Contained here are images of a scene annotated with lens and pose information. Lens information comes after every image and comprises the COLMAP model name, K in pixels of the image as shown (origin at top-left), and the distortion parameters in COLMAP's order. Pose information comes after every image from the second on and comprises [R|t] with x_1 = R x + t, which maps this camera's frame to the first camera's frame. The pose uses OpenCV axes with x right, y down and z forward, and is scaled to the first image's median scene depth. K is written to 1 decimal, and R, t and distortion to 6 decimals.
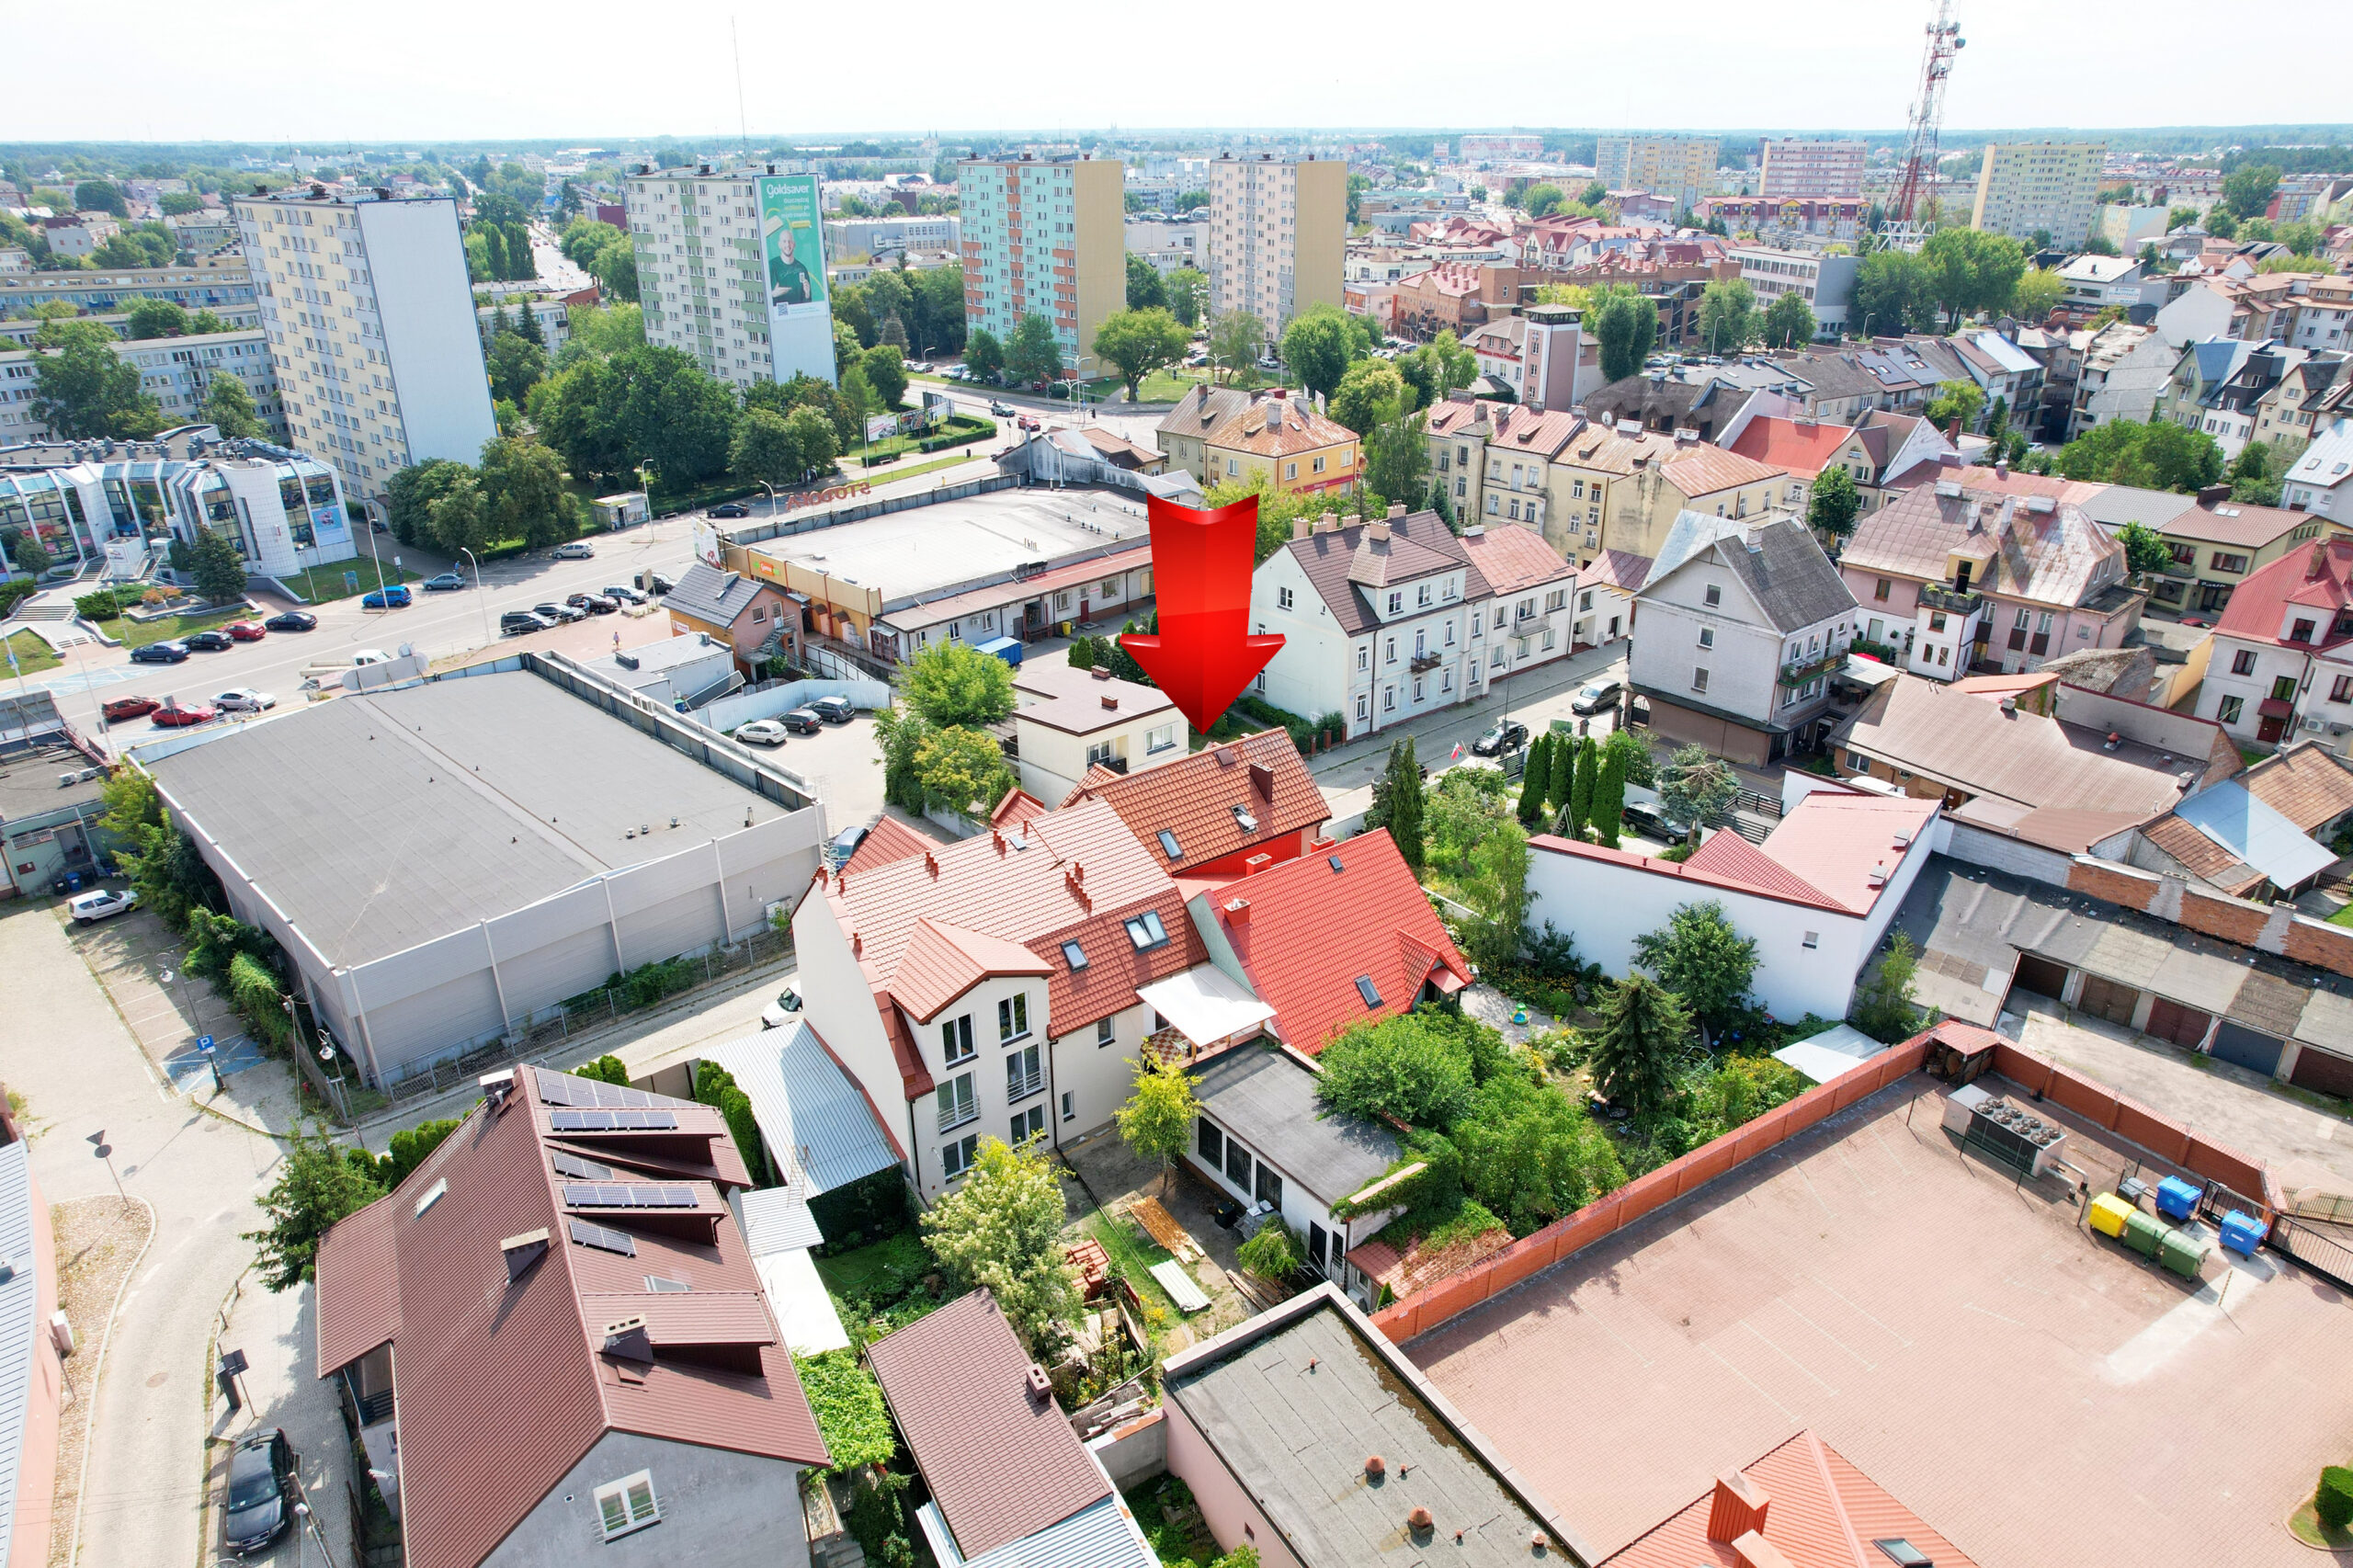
lens RADIAL K [[1511.6, 0, 1185.7], [0, 1511.6, 781.3], [0, 0, 1]] dist [-0.082685, 0.078744]
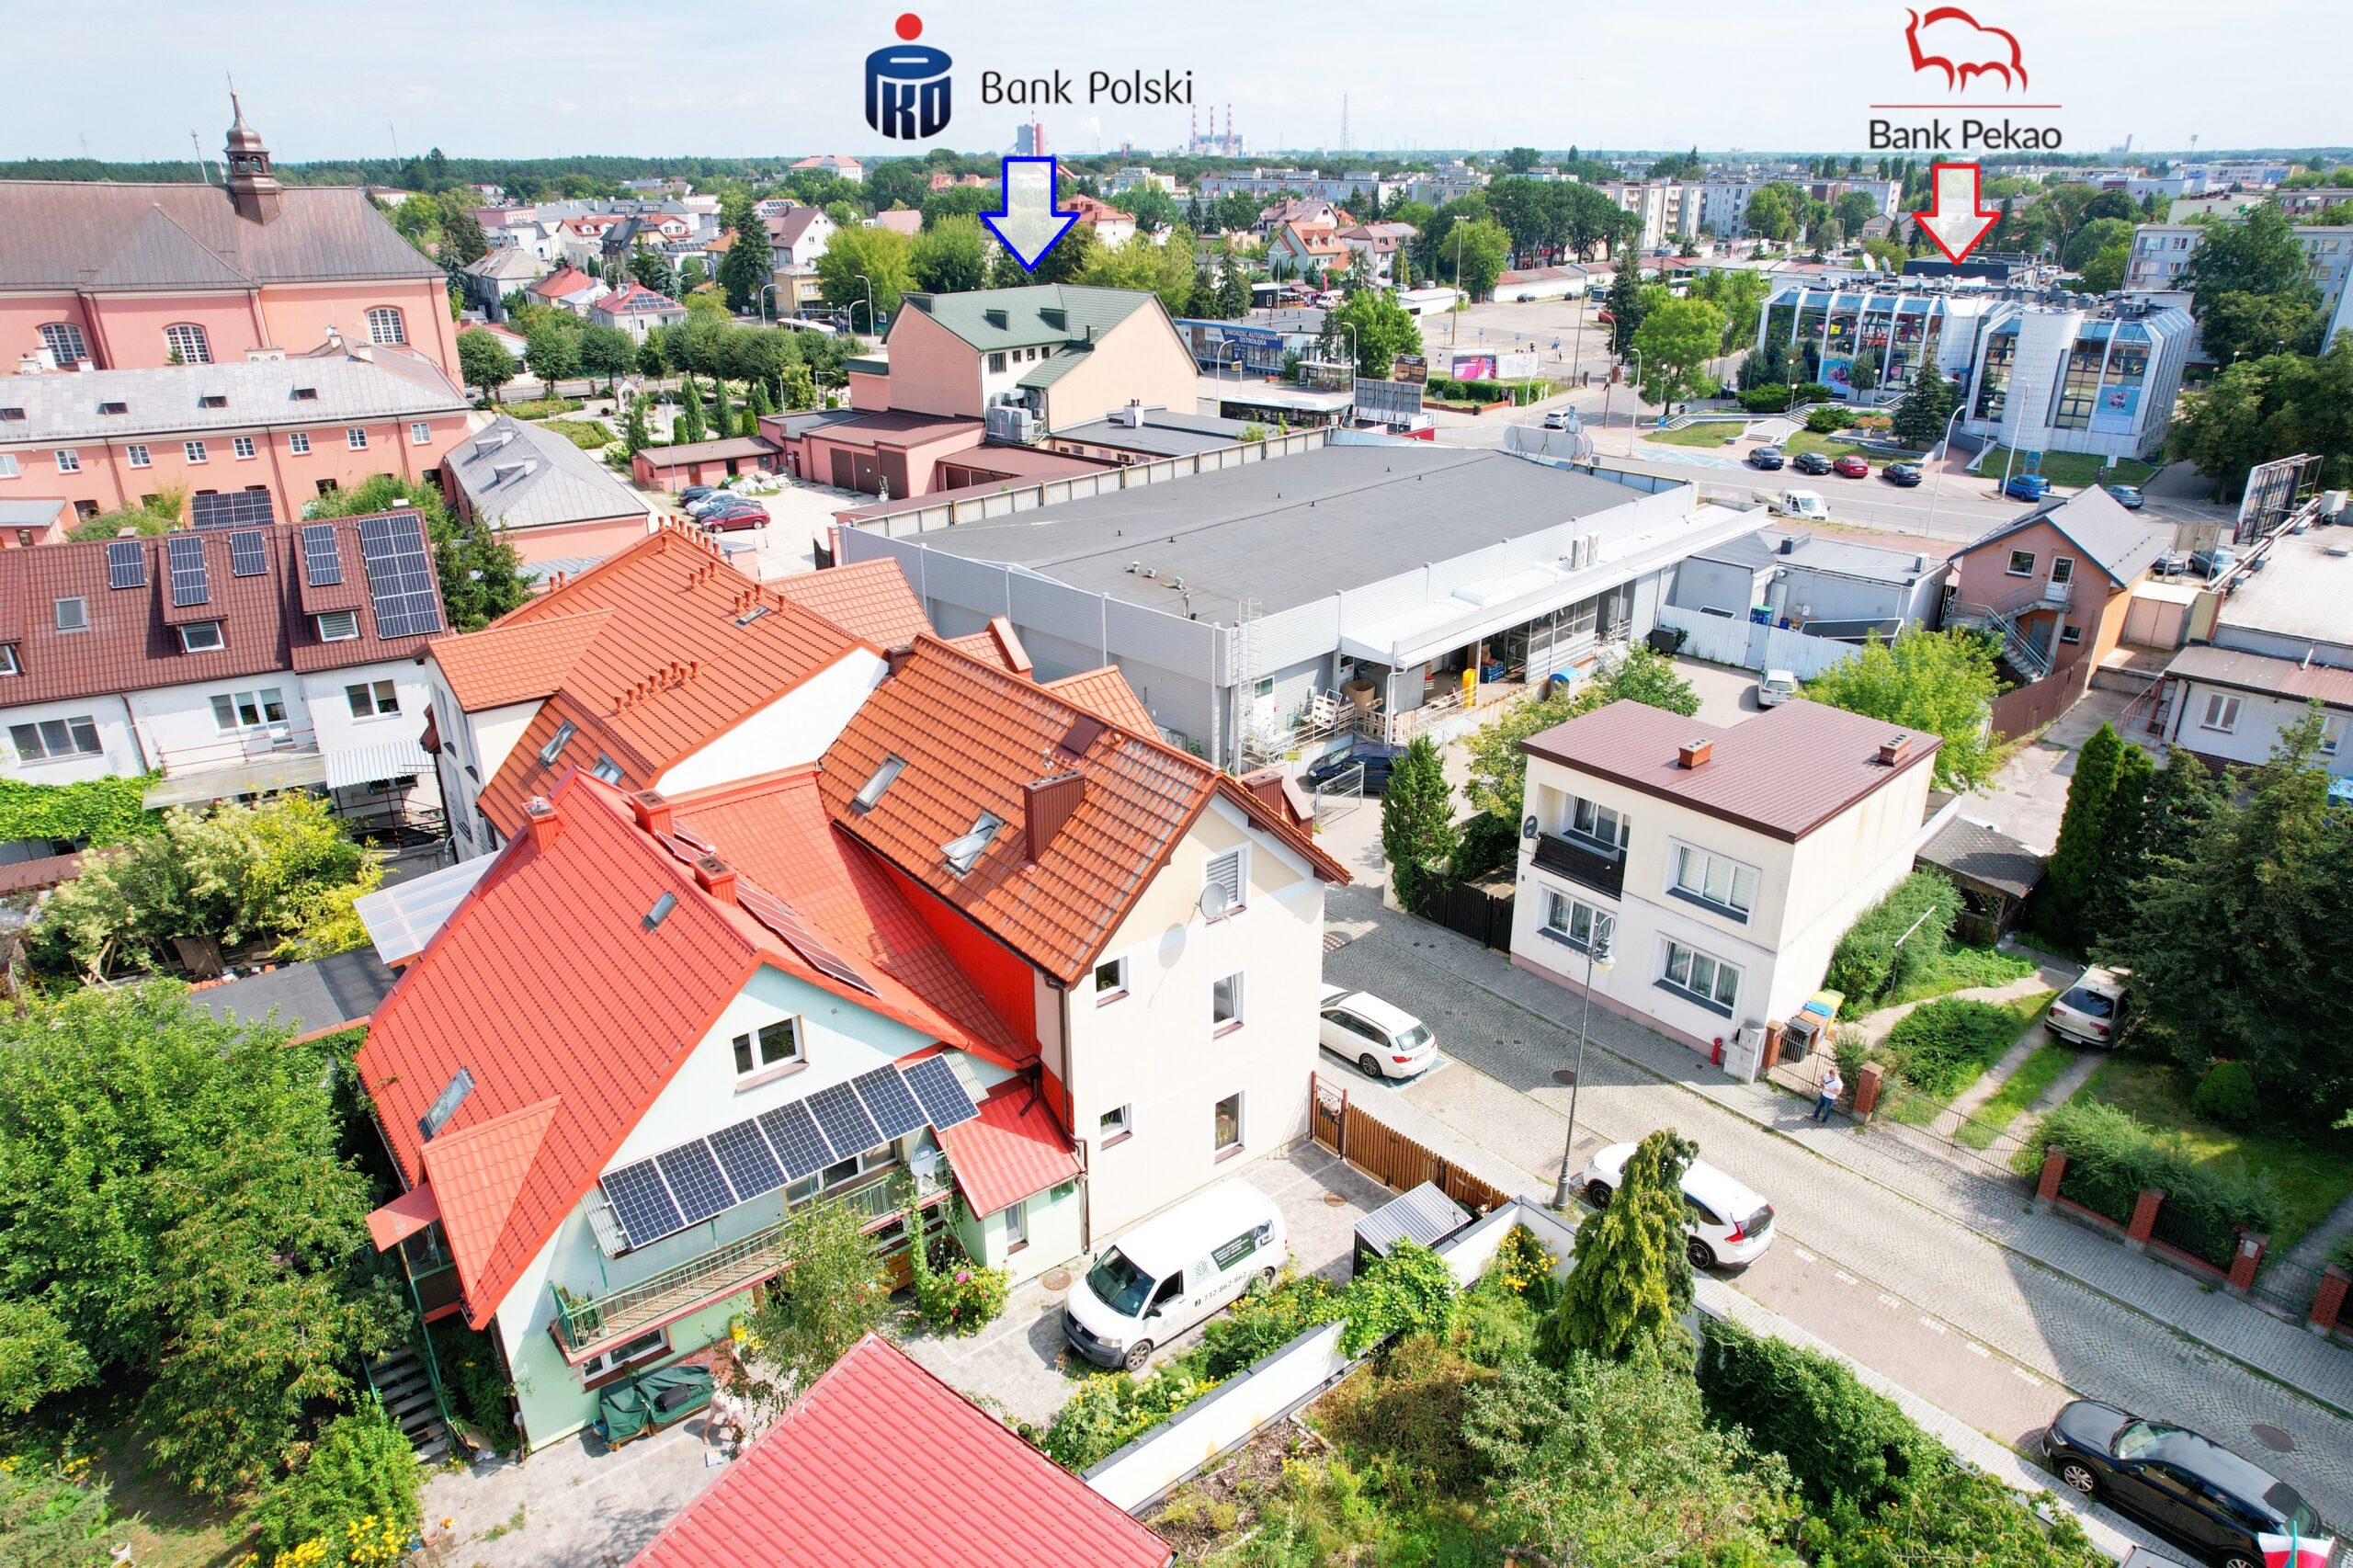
lens RADIAL K [[1511.6, 0, 1185.7], [0, 1511.6, 781.3], [0, 0, 1]] dist [-0.082685, 0.078744]
pose [[0.002815, 0.392519, -0.919740, 0.309880], [-0.398650, 0.843939, 0.358949, -0.124421], [0.917099, 0.365644, 0.158853, 0.674854]]
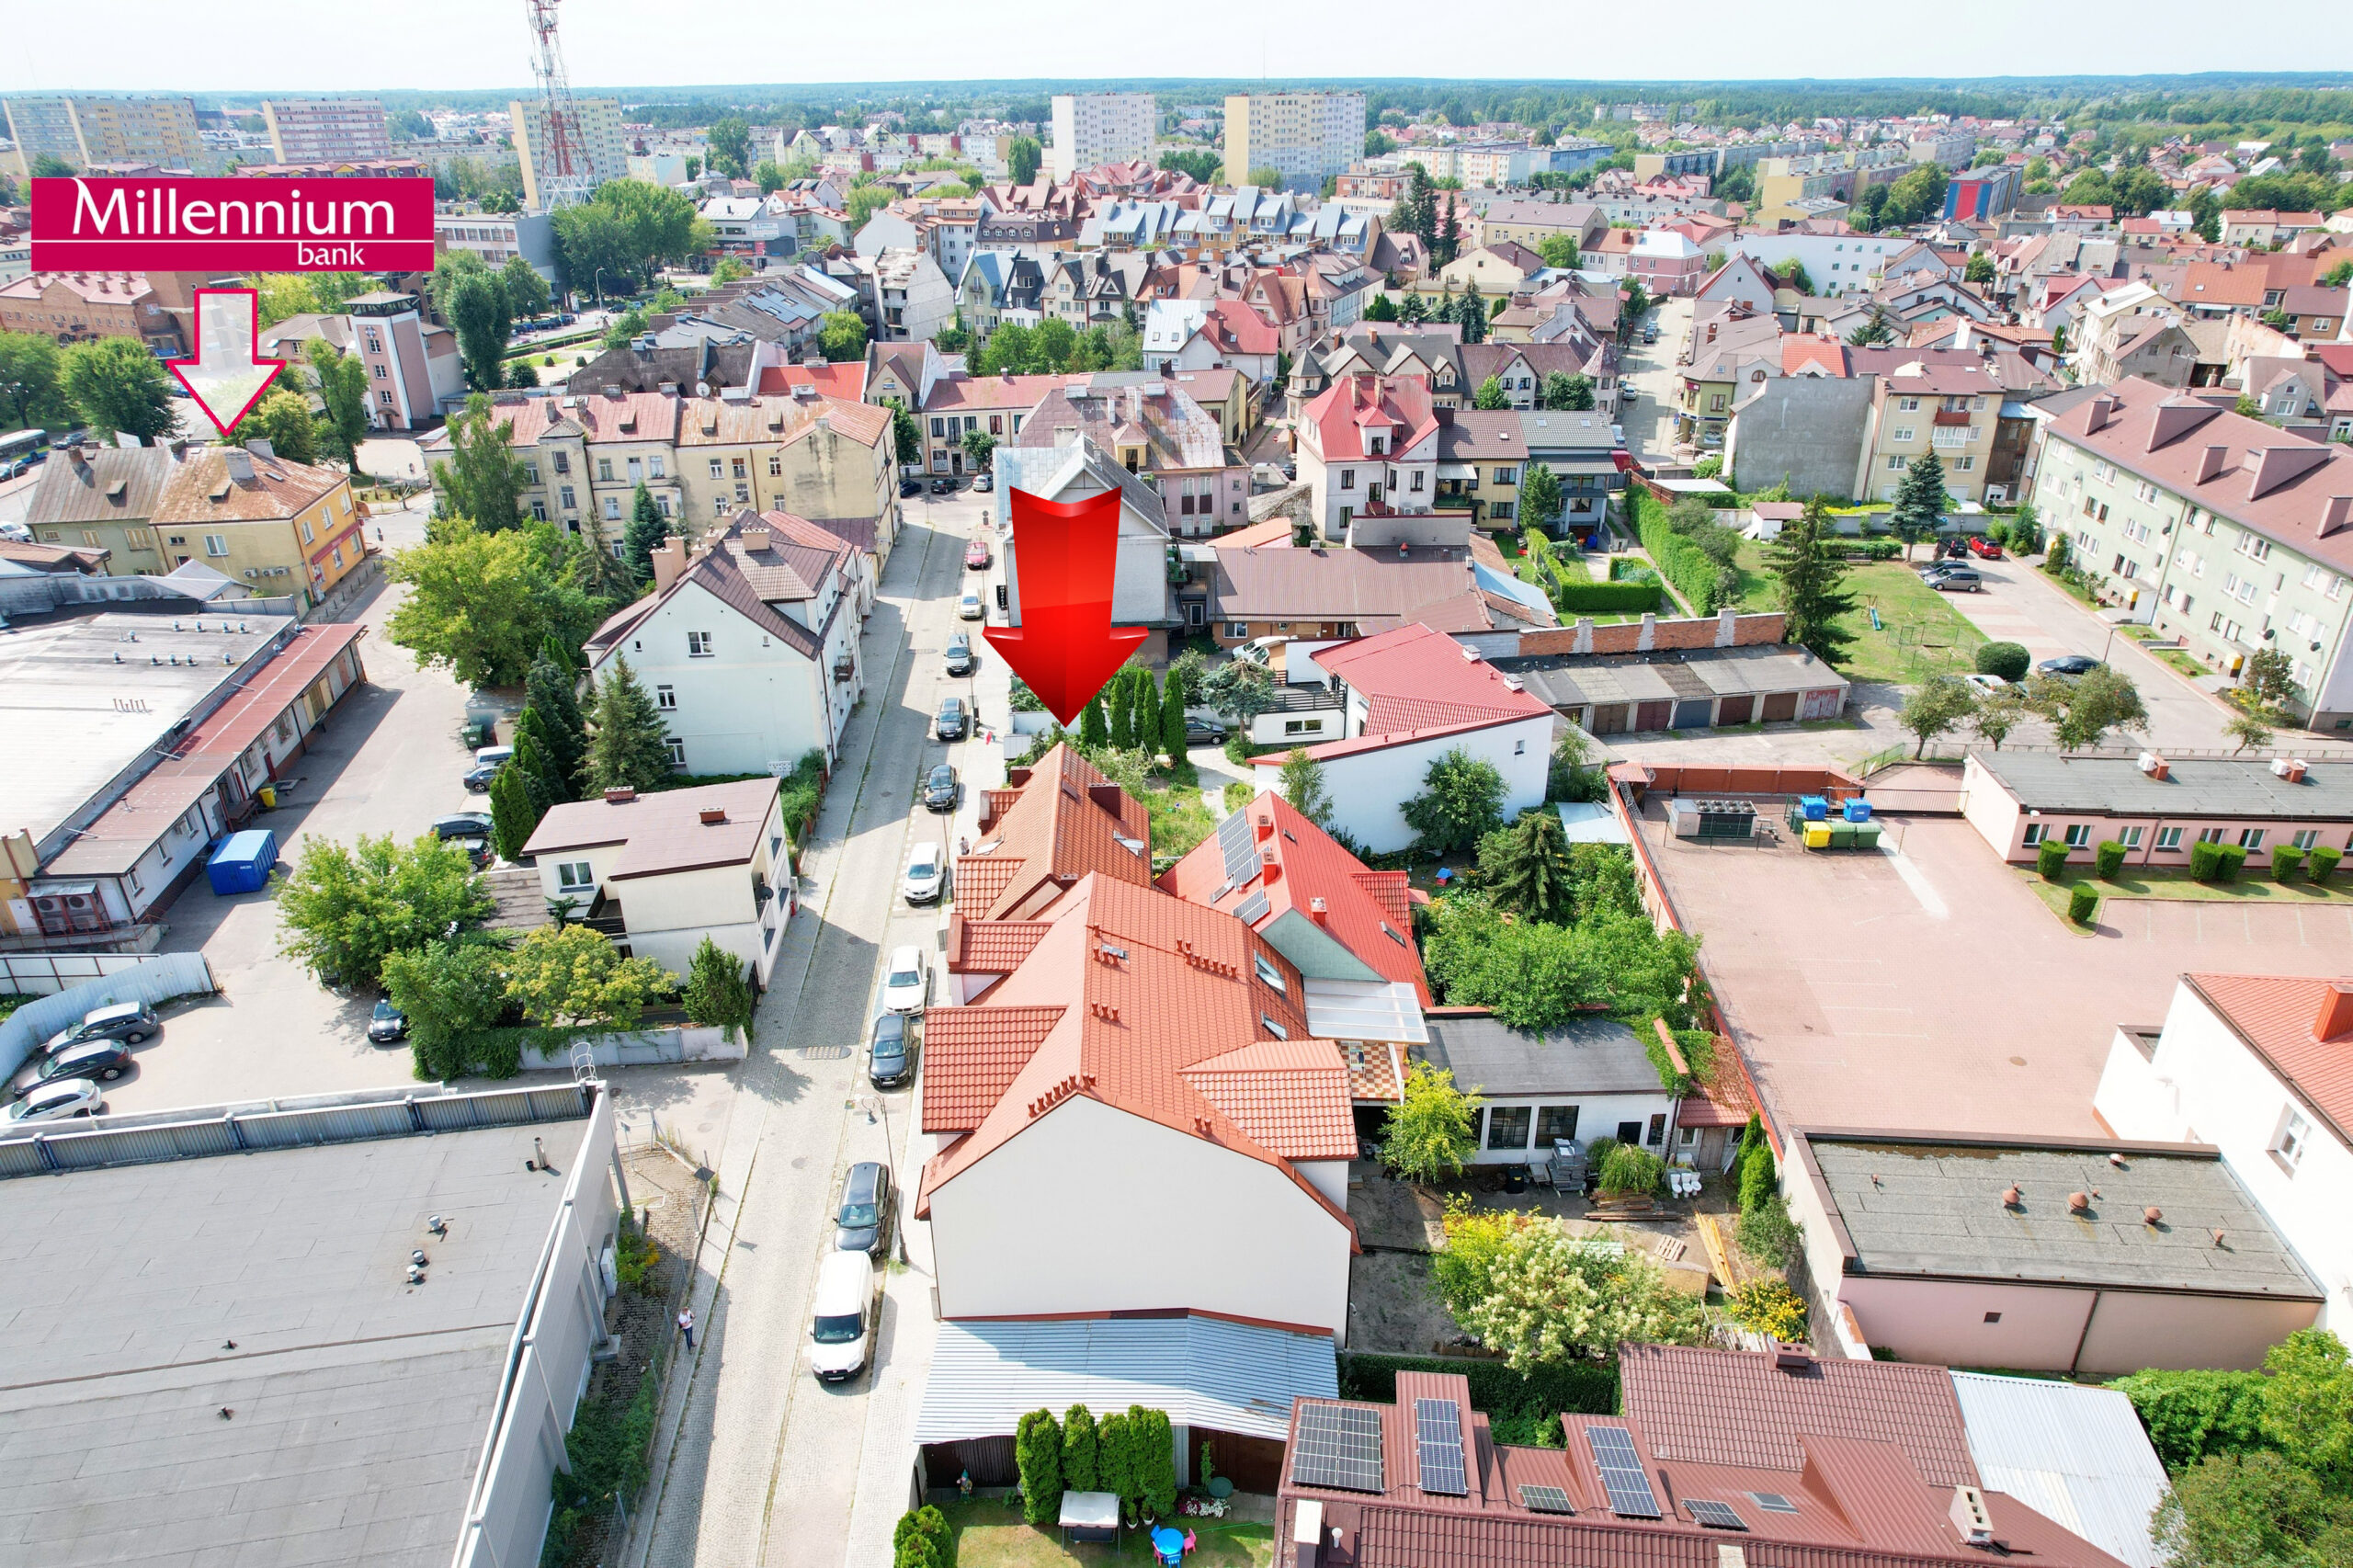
lens RADIAL K [[1511.6, 0, 1185.7], [0, 1511.6, 781.3], [0, 0, 1]] dist [-0.082685, 0.078744]
pose [[0.586740, -0.344226, 0.732970, -0.399120], [0.328432, 0.928520, 0.173153, -0.104383], [-0.740181, 0.139135, 0.657855, 0.267453]]
